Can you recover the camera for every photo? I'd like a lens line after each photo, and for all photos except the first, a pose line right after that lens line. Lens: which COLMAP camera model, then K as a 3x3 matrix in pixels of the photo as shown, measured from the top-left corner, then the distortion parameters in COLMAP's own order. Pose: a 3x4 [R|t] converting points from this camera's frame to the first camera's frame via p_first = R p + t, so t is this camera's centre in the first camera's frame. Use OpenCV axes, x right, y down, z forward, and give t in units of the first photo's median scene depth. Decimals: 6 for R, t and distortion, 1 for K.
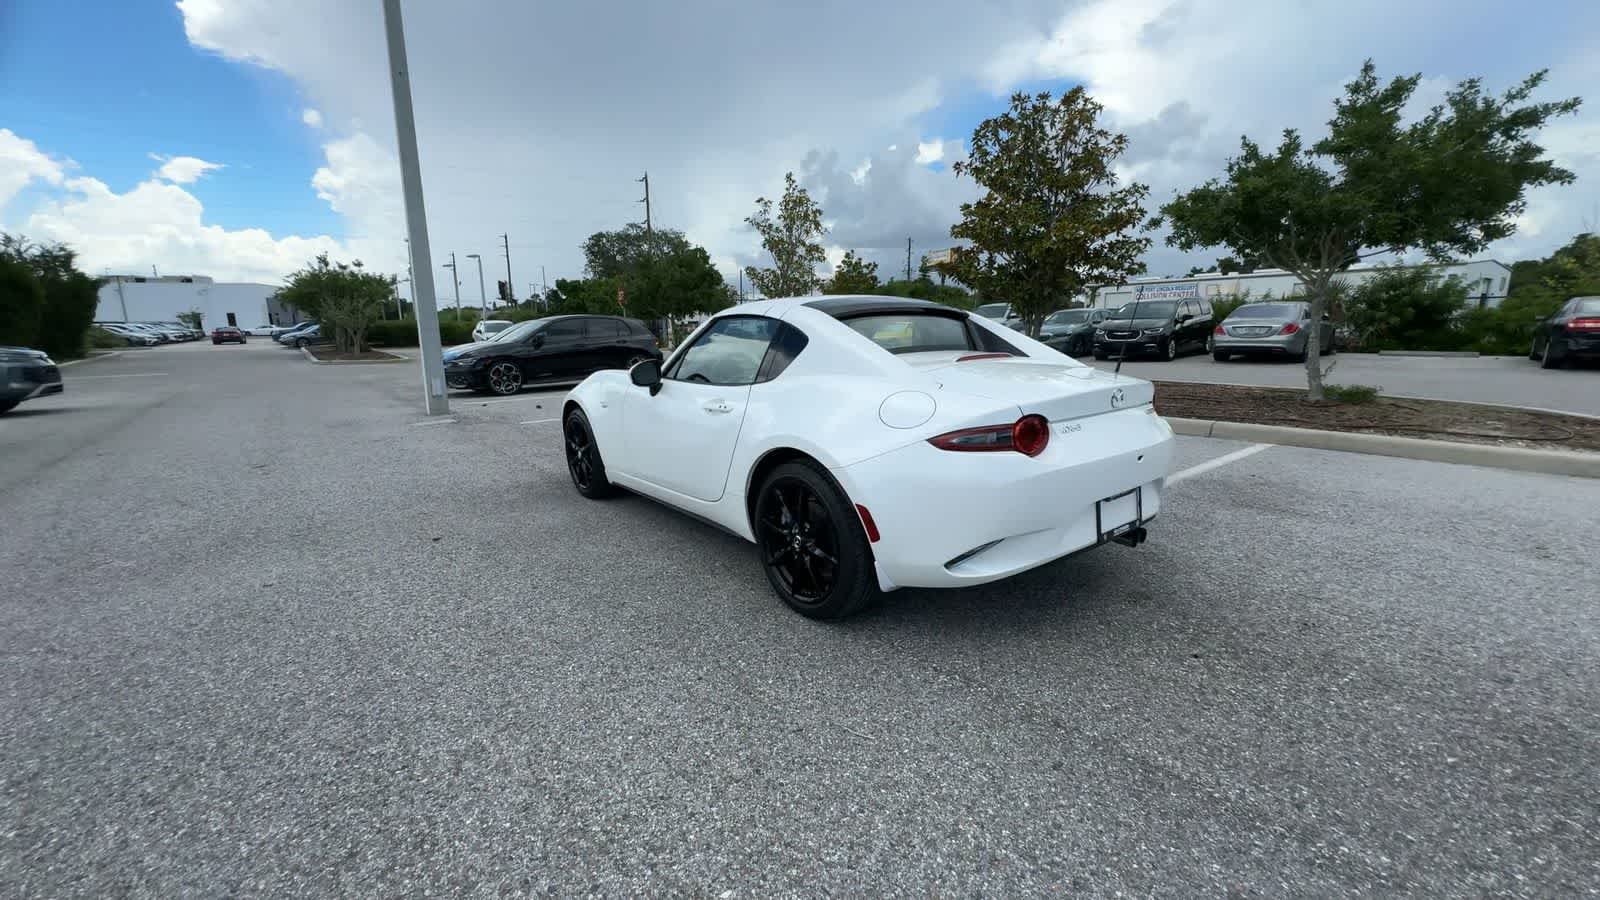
lens RADIAL K [[628.4, 0, 788.7], [0, 628.4, 452.1], [0, 0, 1]] dist [-0.001911, 0.000237]
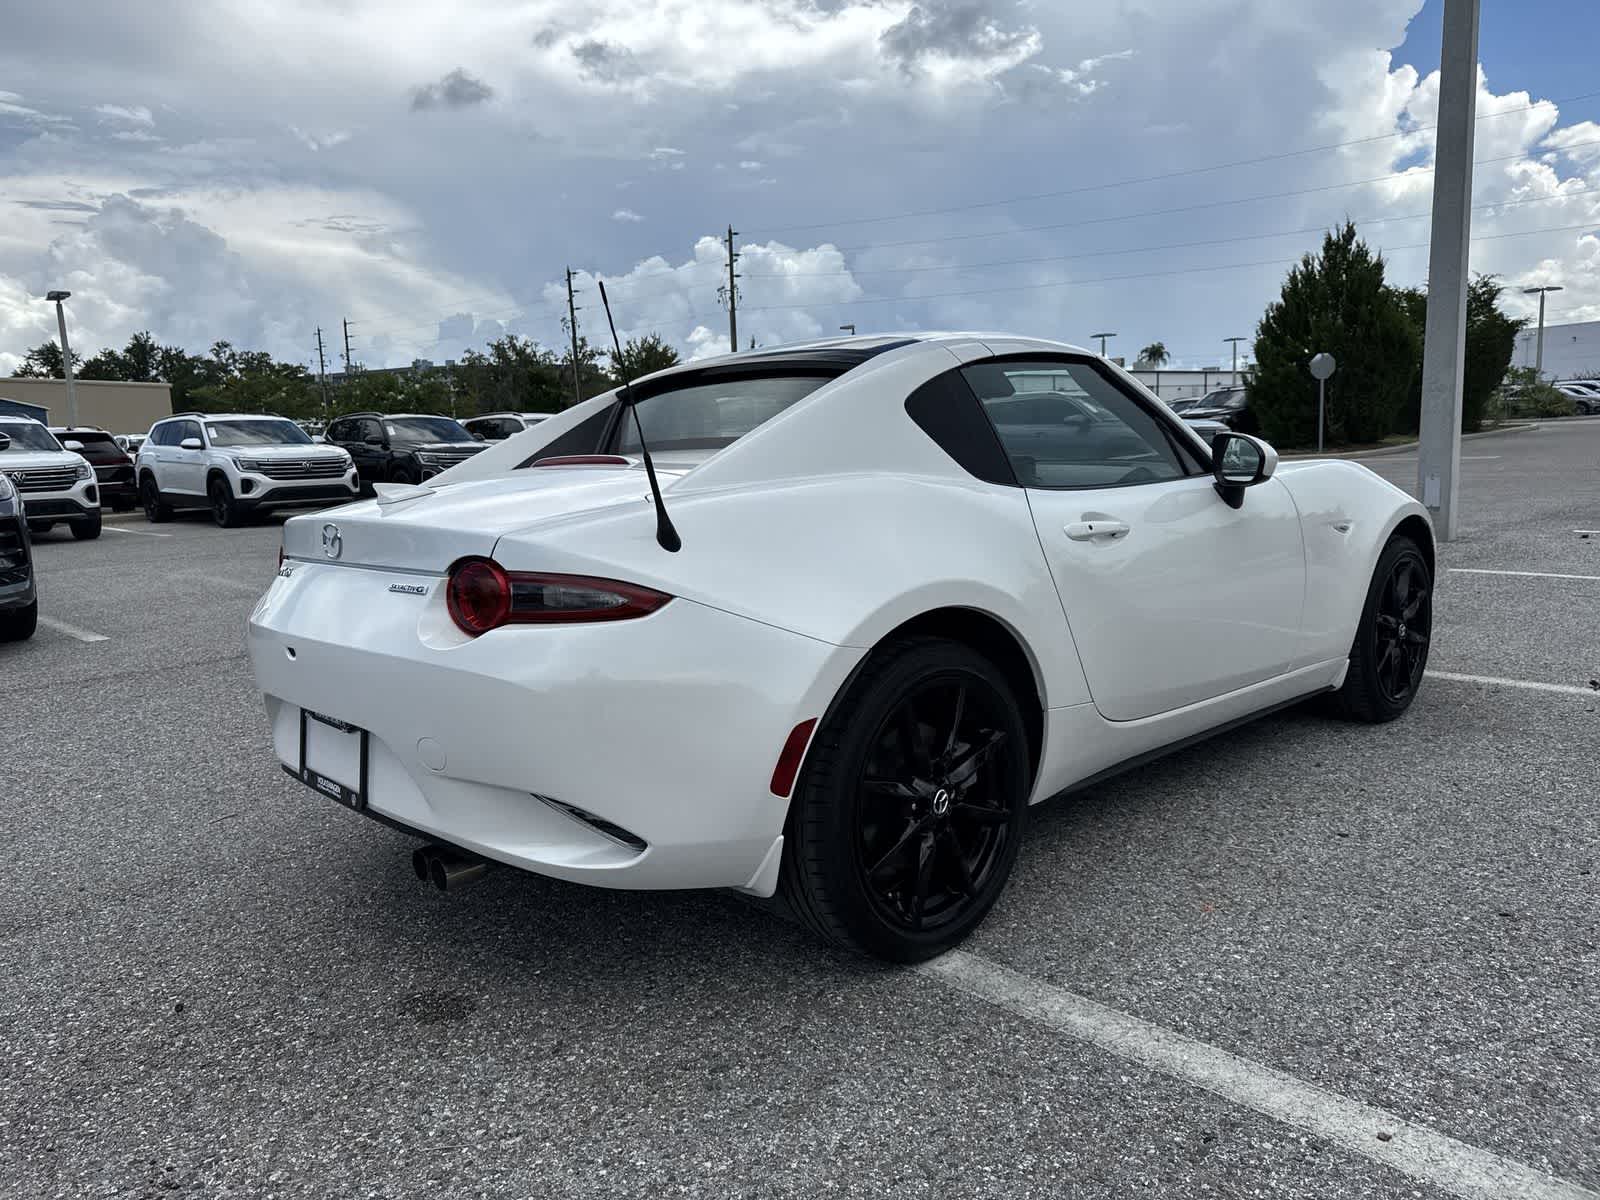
lens RADIAL K [[1125.2, 0, 792.5], [0, 1125.2, 604.4], [0, 0, 1]] dist [0.043170, -0.051393]
pose [[0.090515, 0.156052, -0.983593, 0.384610], [-0.154567, 0.977880, 0.140922, -0.058049], [0.983827, 0.139275, 0.112633, 0.324265]]
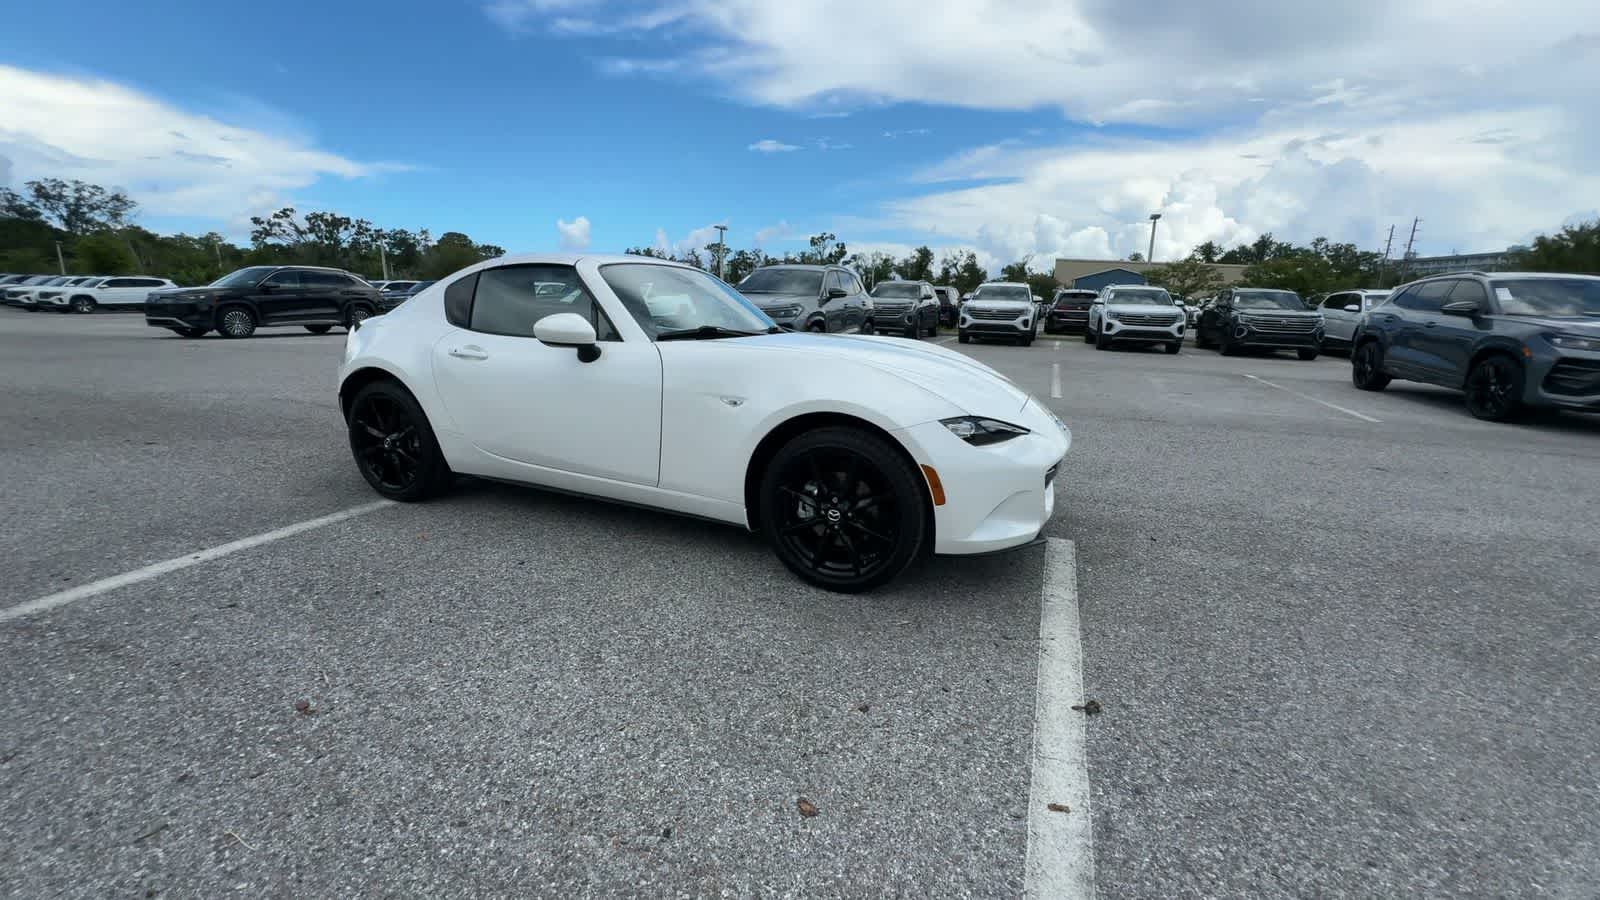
lens RADIAL K [[628.4, 0, 802.8], [0, 628.4, 453.2], [0, 0, 1]] dist [-0.001911, 0.000237]
pose [[-0.869337, 0.107824, -0.482314, 0.124388], [-0.109050, 0.910007, 0.399993, -0.148413], [0.482038, 0.400325, -0.779345, 0.778286]]
